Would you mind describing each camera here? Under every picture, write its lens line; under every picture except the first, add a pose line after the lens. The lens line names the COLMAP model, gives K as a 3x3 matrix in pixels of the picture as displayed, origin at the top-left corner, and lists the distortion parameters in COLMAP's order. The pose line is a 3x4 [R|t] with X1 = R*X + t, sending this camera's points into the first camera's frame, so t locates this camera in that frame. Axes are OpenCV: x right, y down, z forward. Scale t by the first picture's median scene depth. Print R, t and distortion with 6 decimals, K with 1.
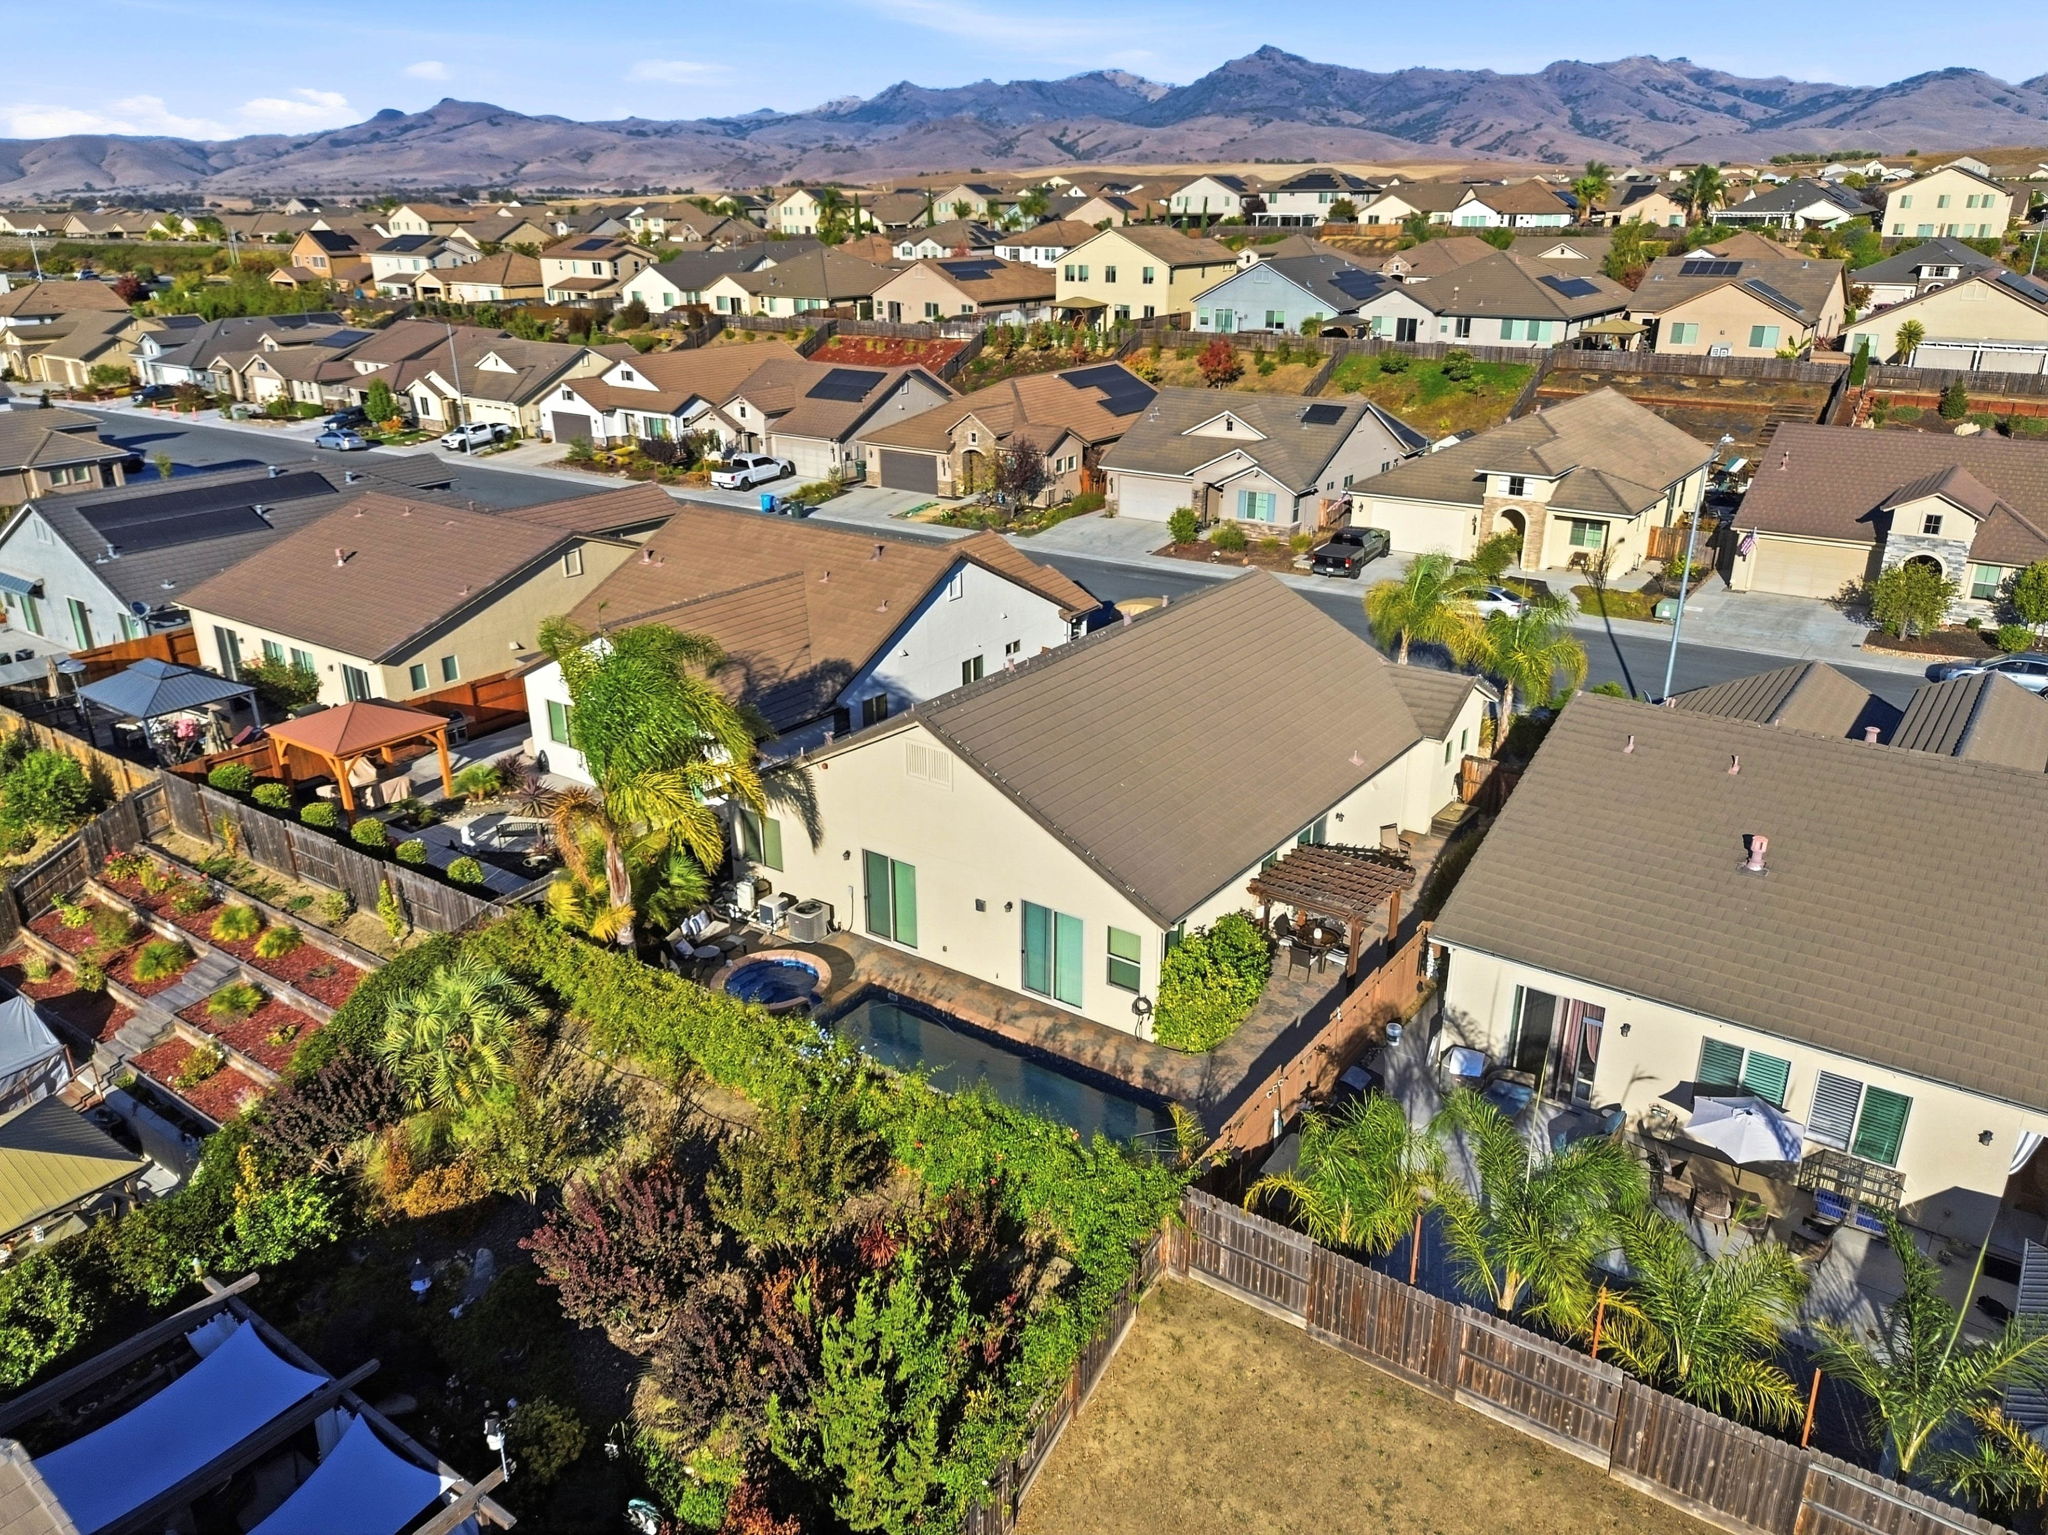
lens RADIAL K [[1458.9, 0, 1025.7], [0, 1458.9, 771.3], [0, 0, 1]] dist [0.056281, -0.049890]
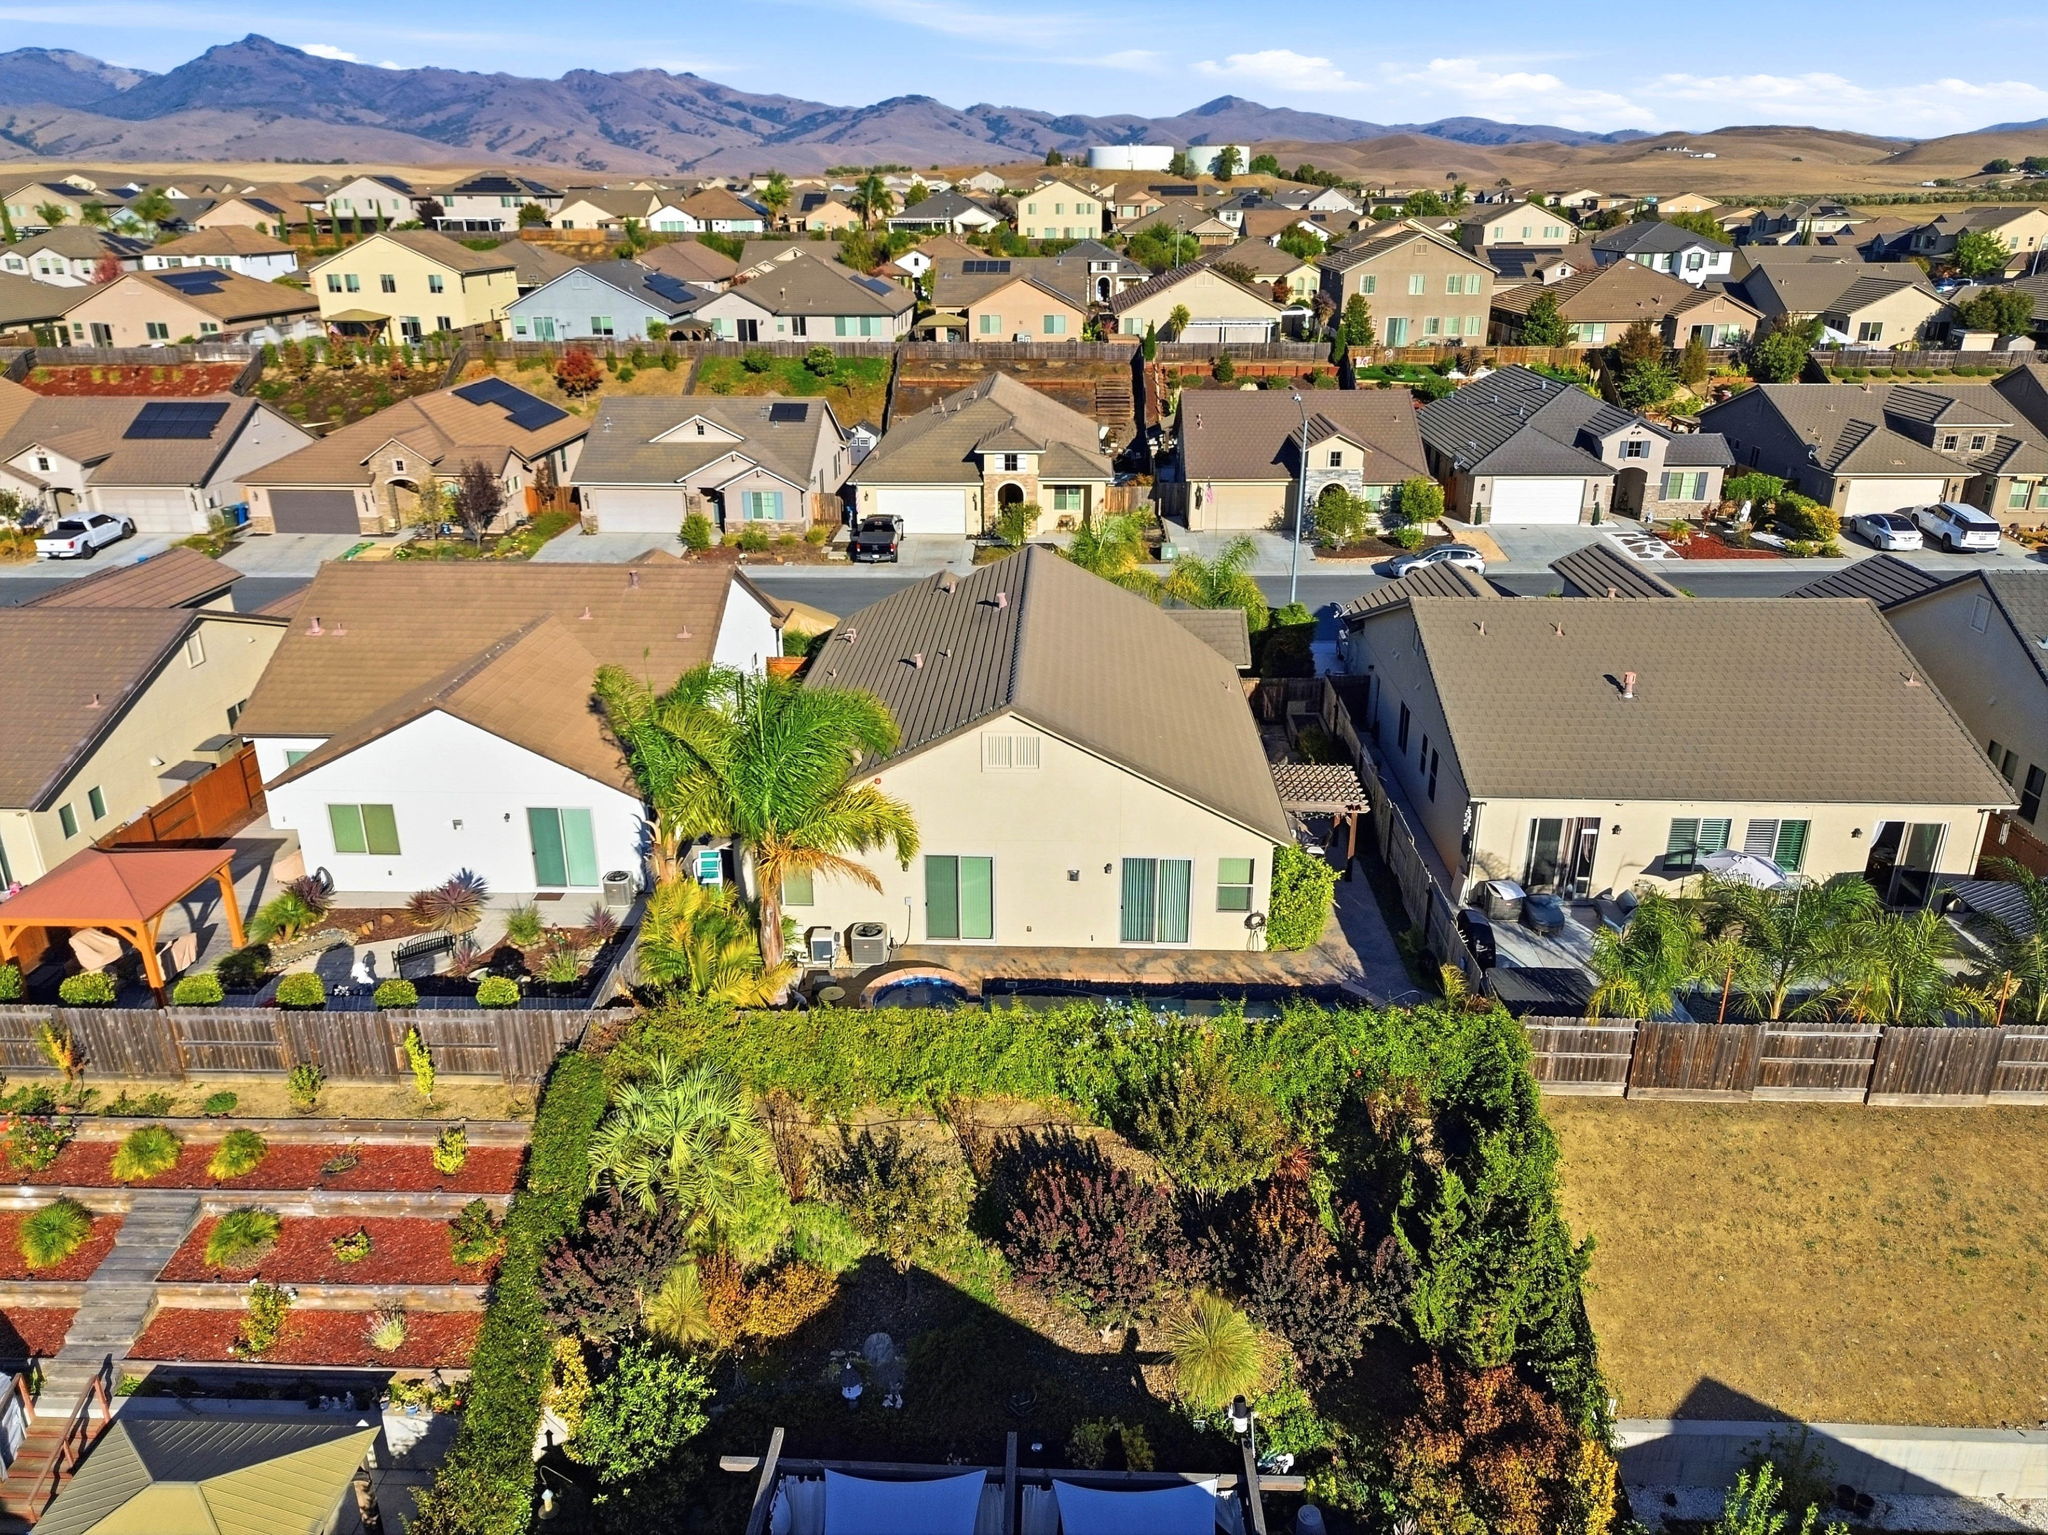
lens RADIAL K [[1458.9, 0, 1022.3], [0, 1458.9, 774.1], [0, 0, 1]] dist [0.056281, -0.049890]
pose [[0.834044, -0.201713, 0.513500, -0.198378], [0.202571, 0.977719, 0.055045, -0.015054], [-0.513163, 0.058110, 0.856322, 0.040244]]
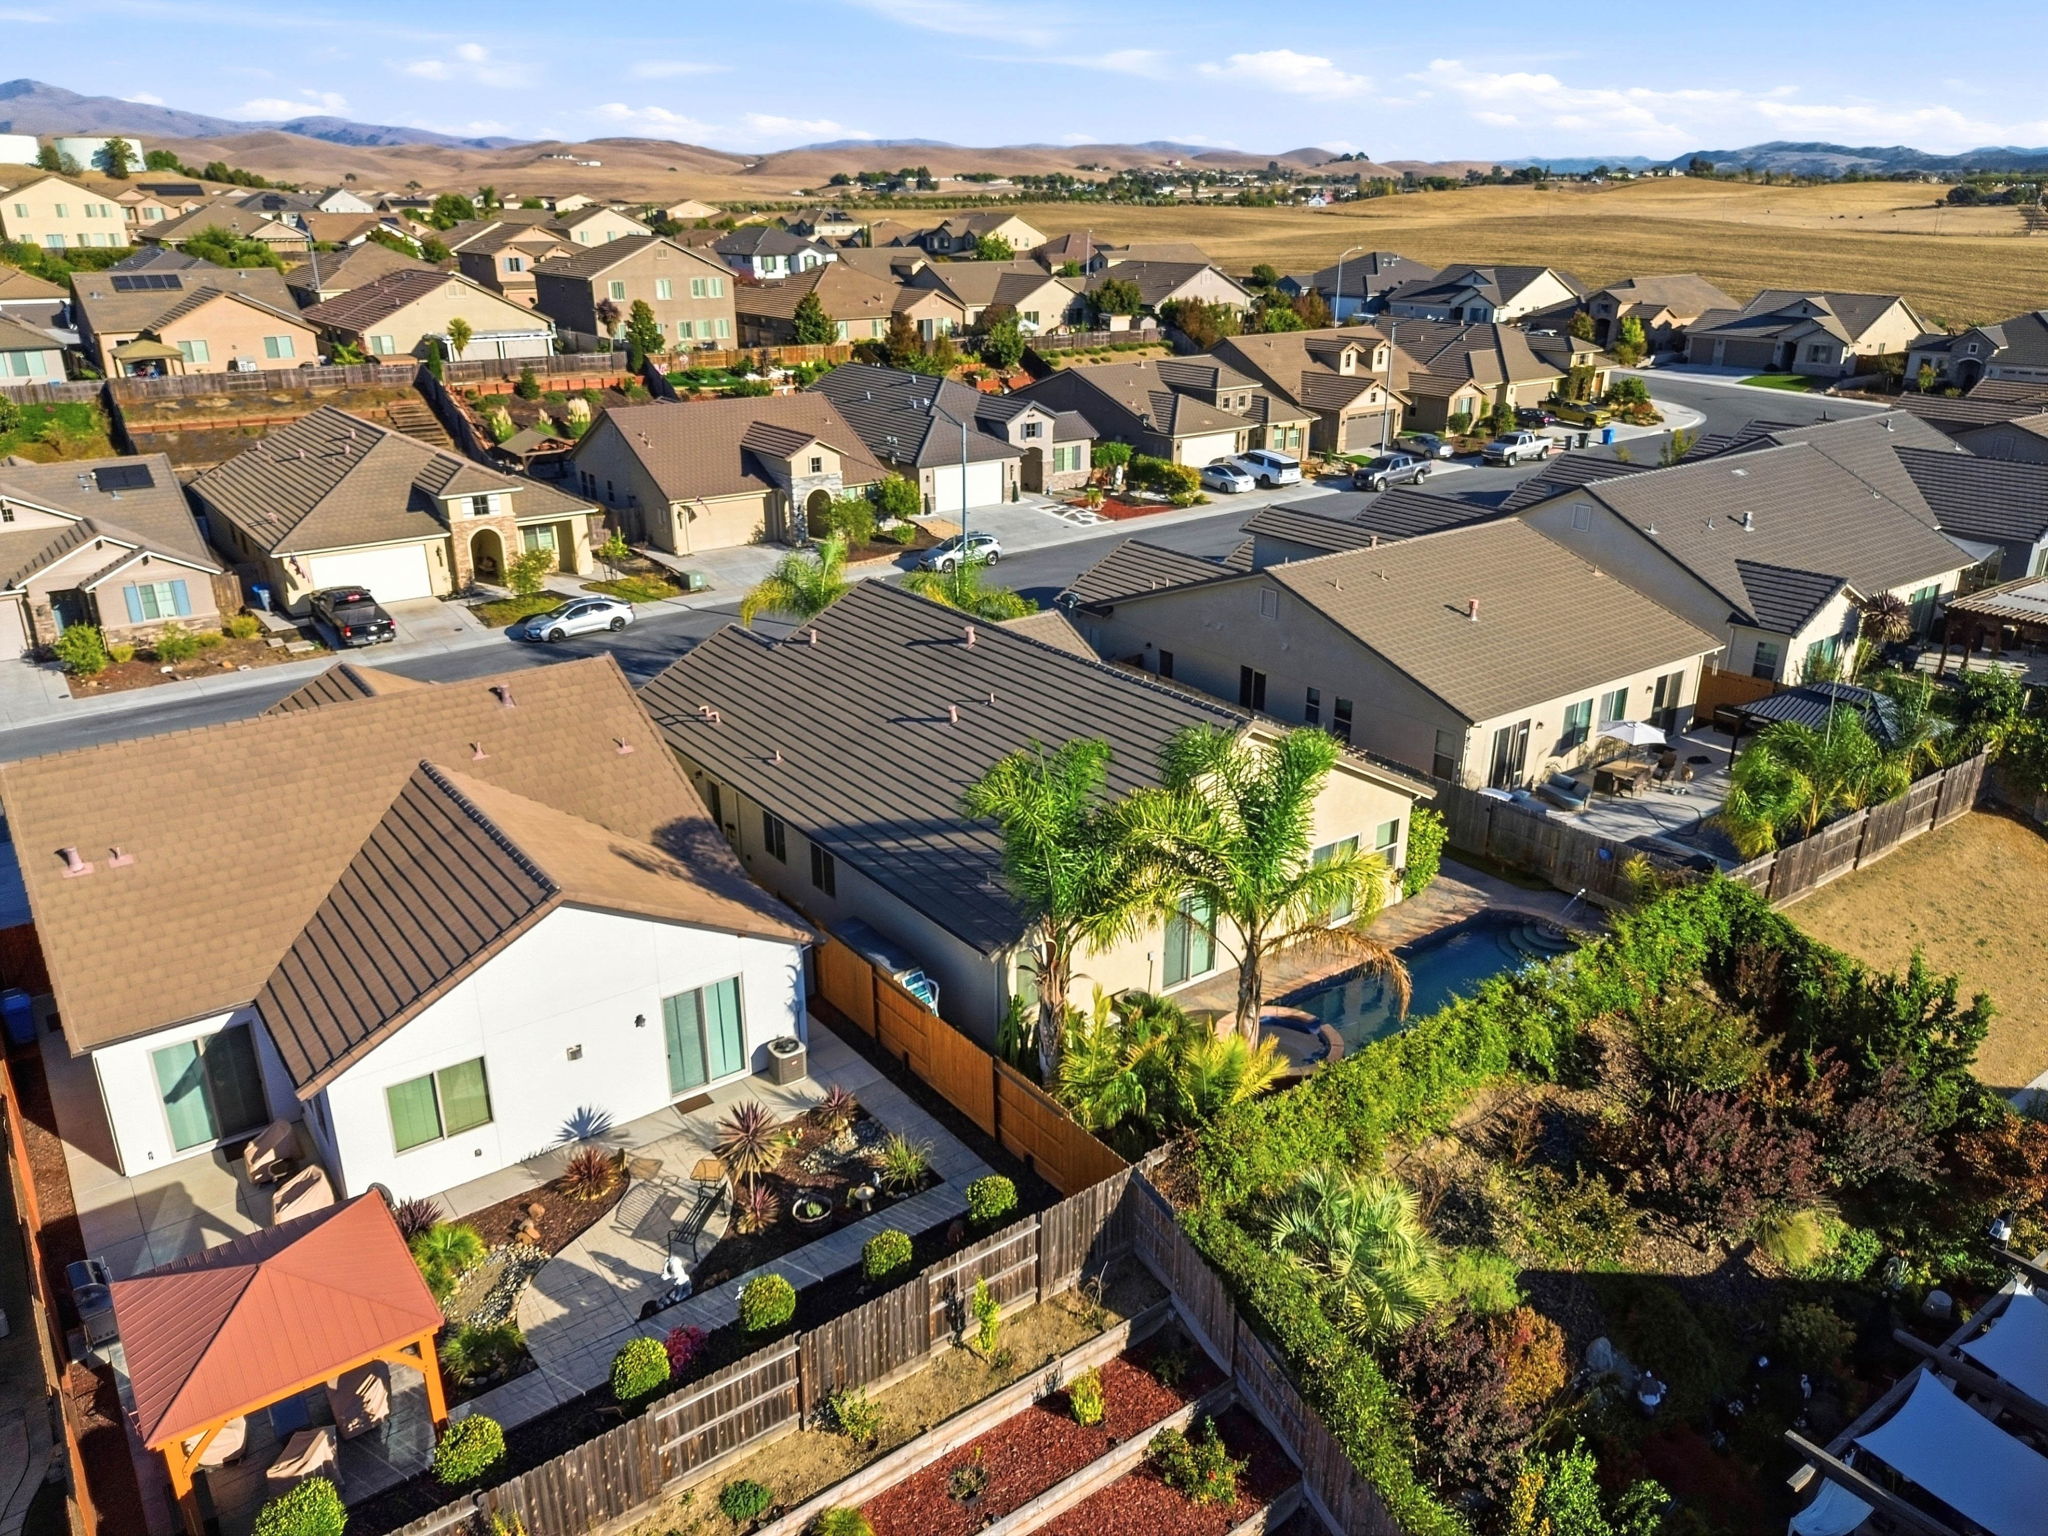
lens RADIAL K [[1458.9, 0, 1022.7], [0, 1458.9, 776.2], [0, 0, 1]] dist [0.056281, -0.049890]
pose [[0.305794, -0.347226, 0.886524, -0.334560], [0.349857, 0.906965, 0.234553, -0.096382], [-0.885488, 0.238432, 0.398824, 0.247096]]
